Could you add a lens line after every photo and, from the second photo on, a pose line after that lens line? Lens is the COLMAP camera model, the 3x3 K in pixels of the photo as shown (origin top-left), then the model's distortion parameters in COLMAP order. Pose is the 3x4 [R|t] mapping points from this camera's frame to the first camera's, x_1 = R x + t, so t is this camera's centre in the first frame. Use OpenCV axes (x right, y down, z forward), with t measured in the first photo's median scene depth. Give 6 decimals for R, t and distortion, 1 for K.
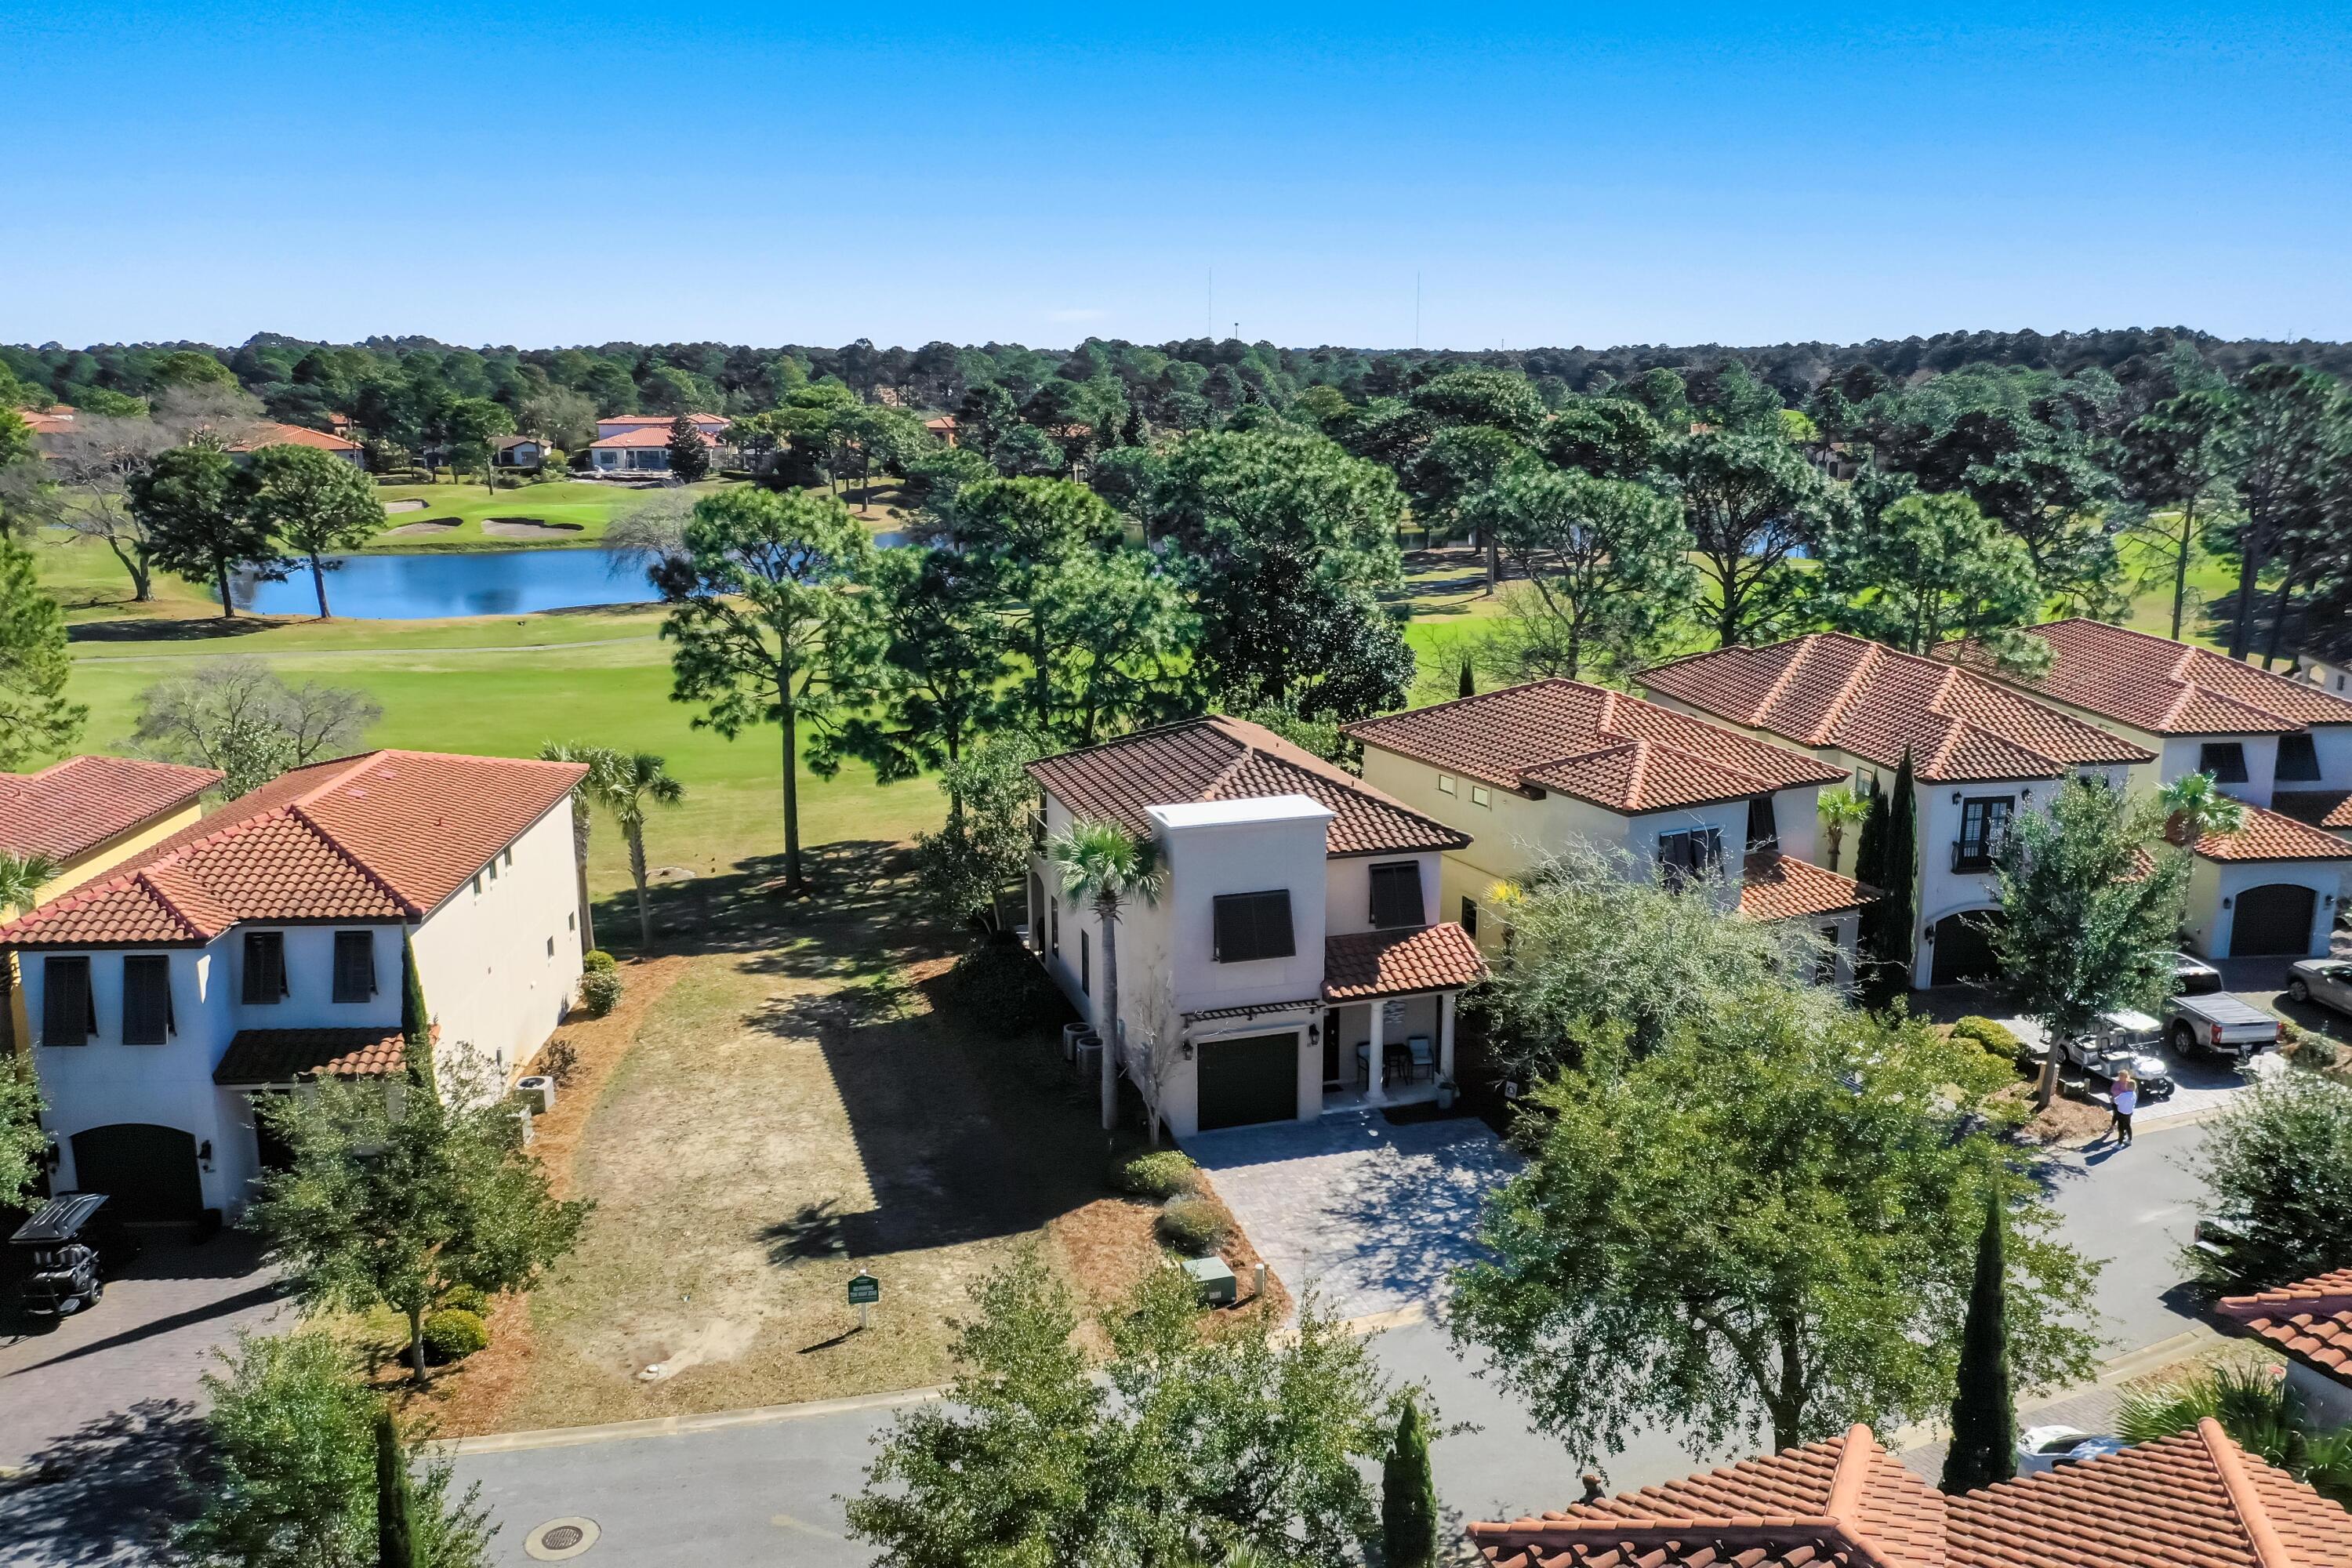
lens RADIAL K [[1865.1, 0, 1167.9], [0, 1865.1, 770.9], [0, 0, 1]] dist [-0.007675, -0.017668]
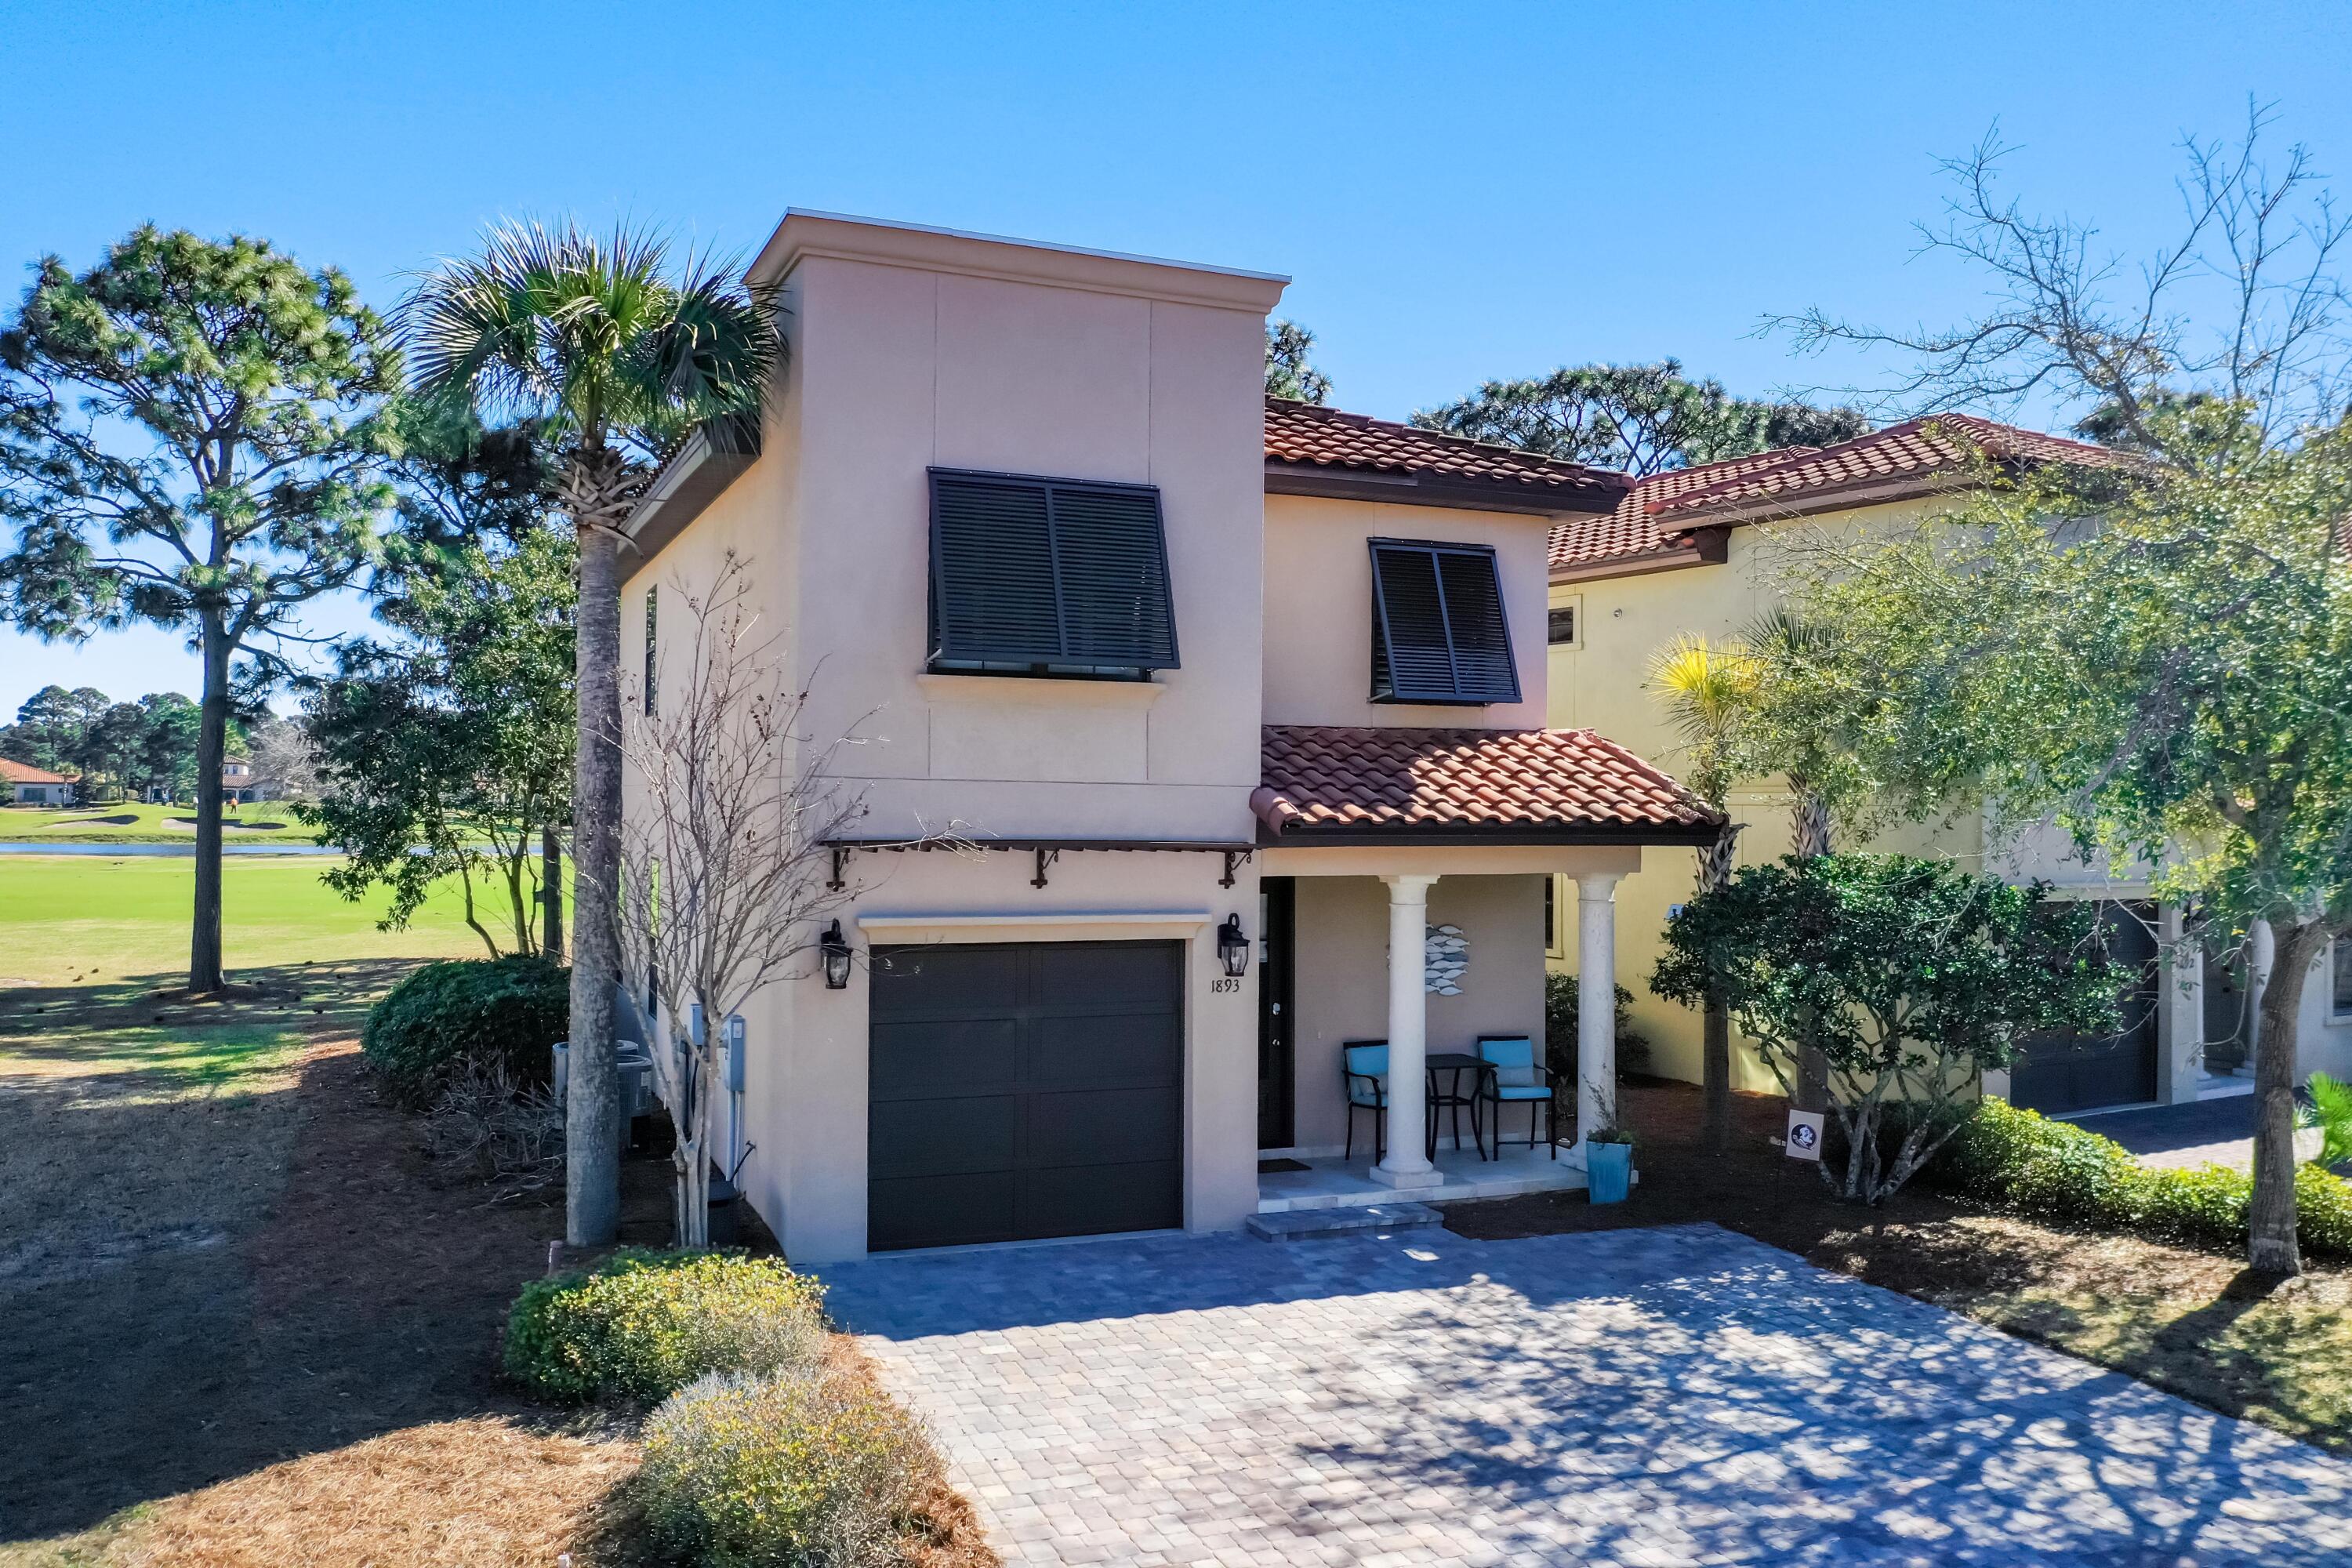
lens RADIAL K [[1865.1, 0, 1167.9], [0, 1865.1, 770.9], [0, 0, 1]] dist [-0.007675, -0.017668]
pose [[0.996319, 0.015351, 0.084337, 0.039749], [0.004817, 0.972257, -0.233866, 0.194515], [-0.085588, 0.233412, 0.968604, 0.697562]]
